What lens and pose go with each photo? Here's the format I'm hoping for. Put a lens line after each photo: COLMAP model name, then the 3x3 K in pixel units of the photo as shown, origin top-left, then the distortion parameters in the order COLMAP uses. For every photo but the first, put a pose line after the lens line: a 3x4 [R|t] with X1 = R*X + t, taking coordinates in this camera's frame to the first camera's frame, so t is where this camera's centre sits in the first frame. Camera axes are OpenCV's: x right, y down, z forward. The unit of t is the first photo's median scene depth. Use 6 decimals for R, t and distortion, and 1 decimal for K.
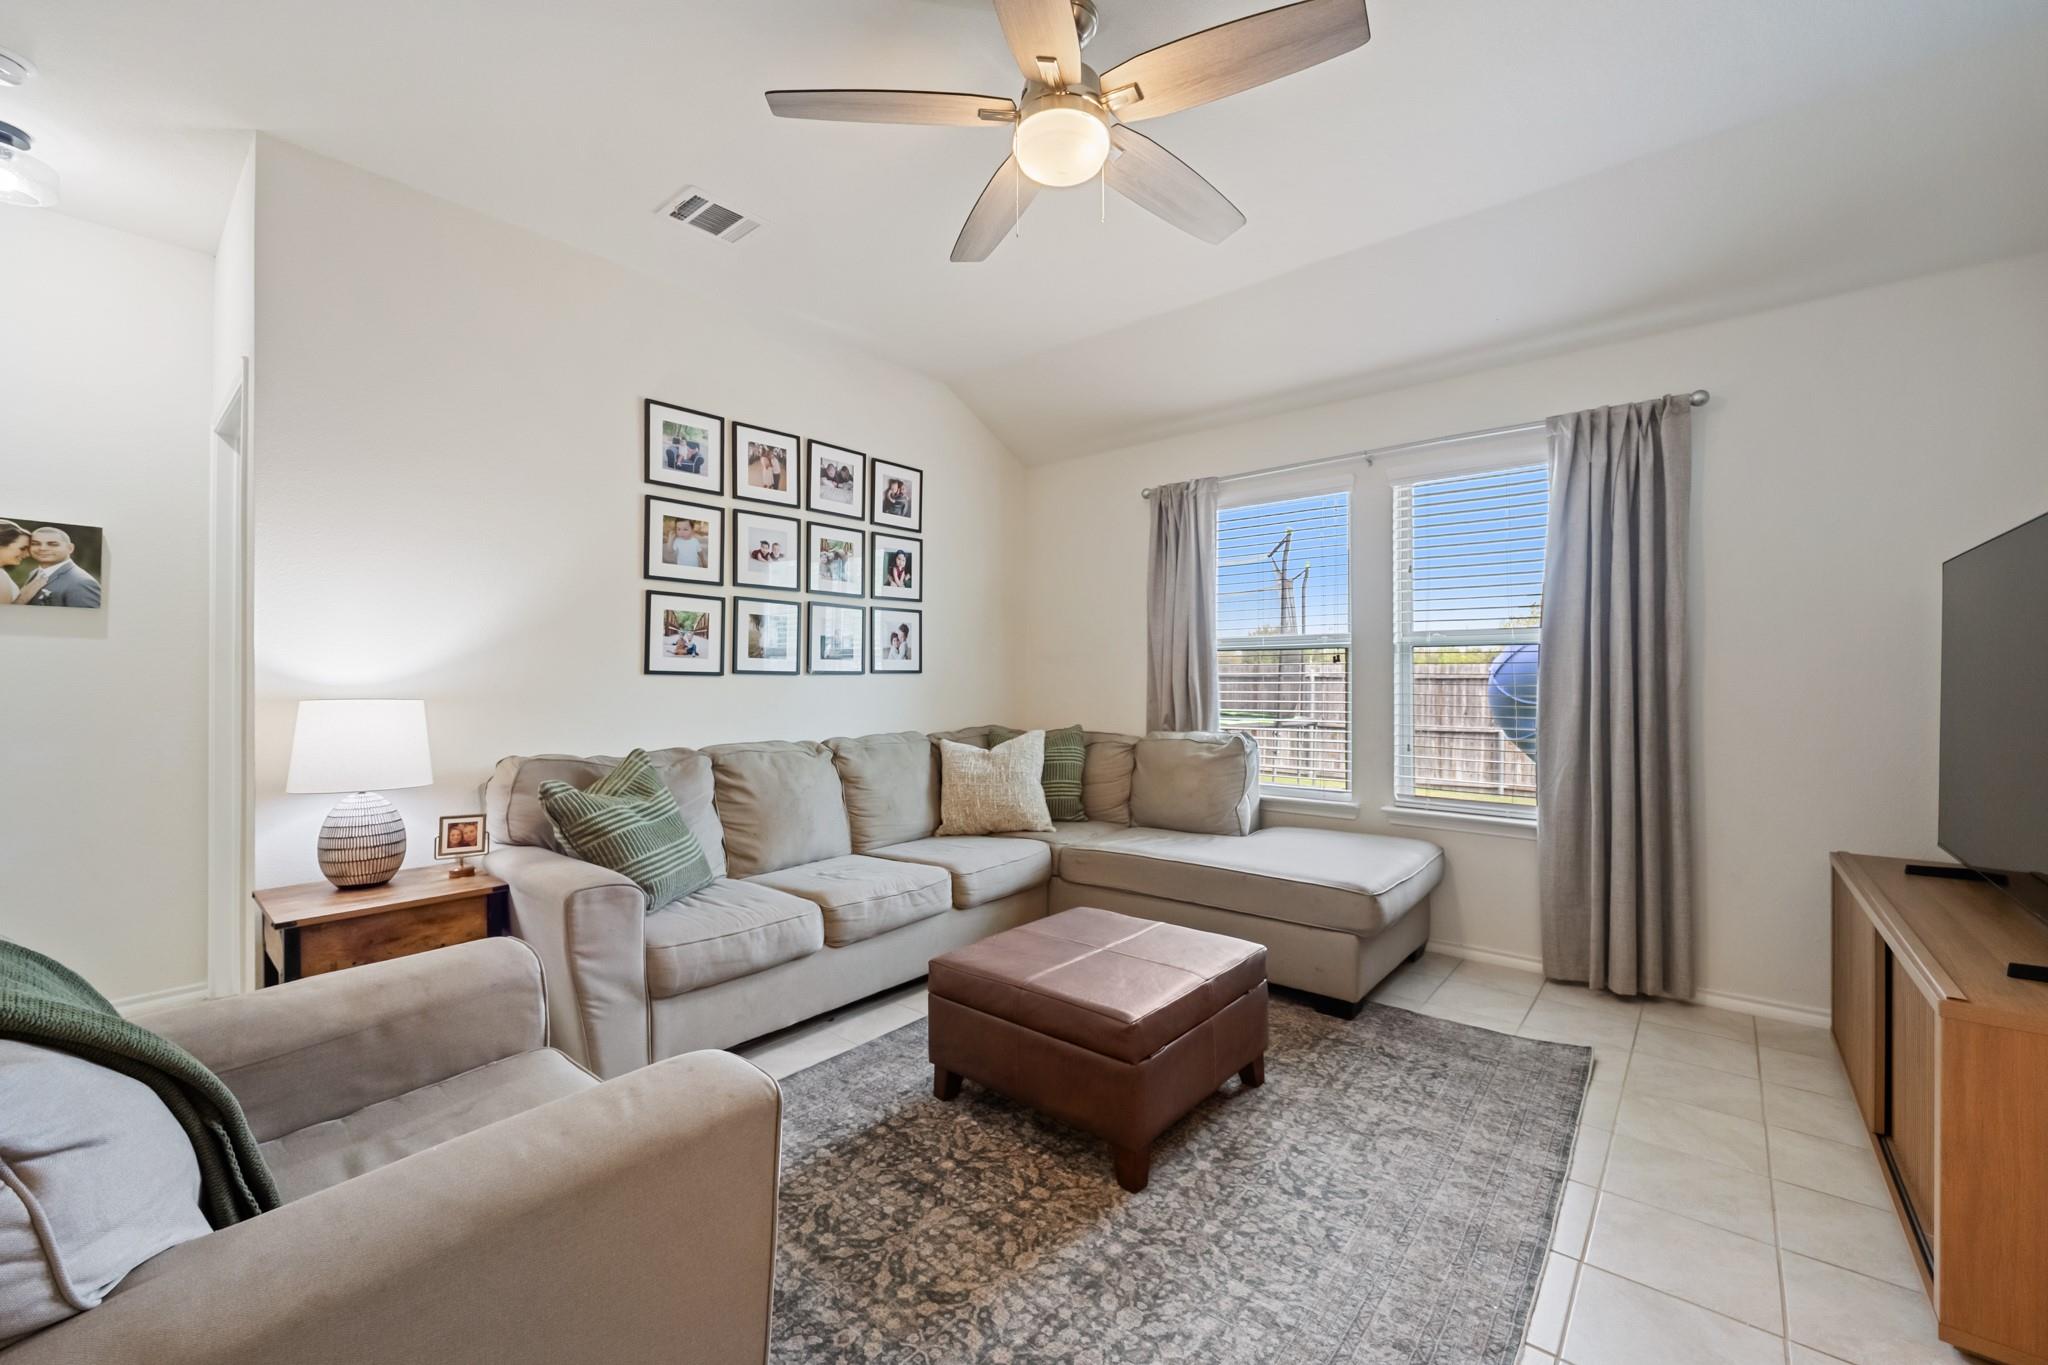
lens RADIAL K [[817.4, 0, 1034.5], [0, 817.4, 671.4], [0, 0, 1]] dist [-0.006833, 0.000221]
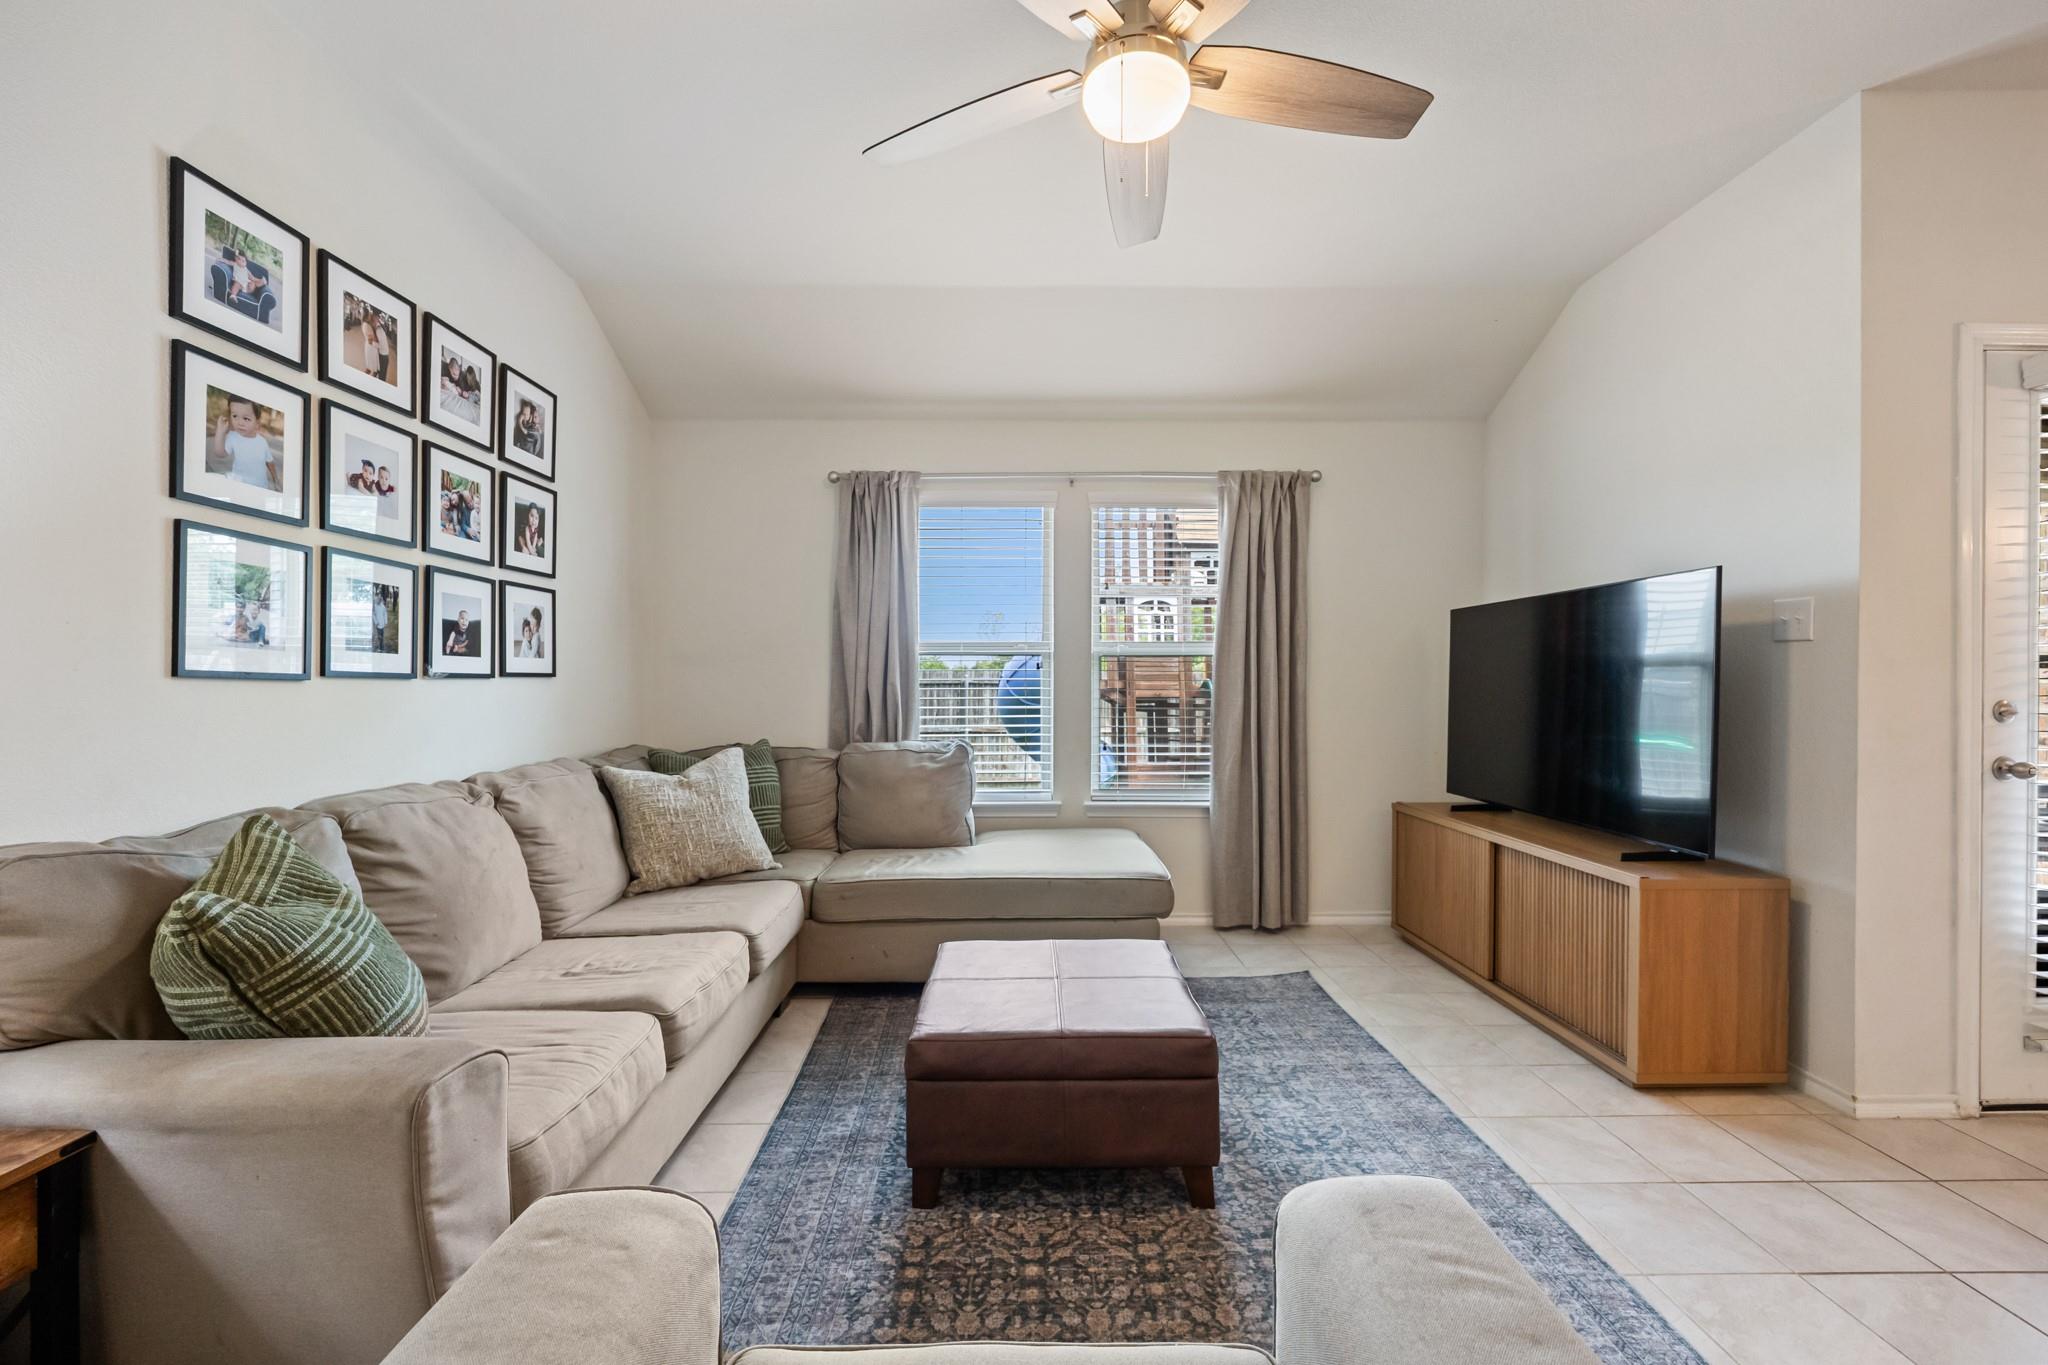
lens RADIAL K [[840.7, 0, 1025.8], [0, 840.7, 689.9], [0, 0, 1]] dist [-0.005121, -0.000023]
pose [[0.761959, -0.004182, 0.647612, -0.363428], [-0.005660, 0.999898, 0.013116, 0.001555], [-0.647600, -0.013659, 0.761858, 0.198510]]
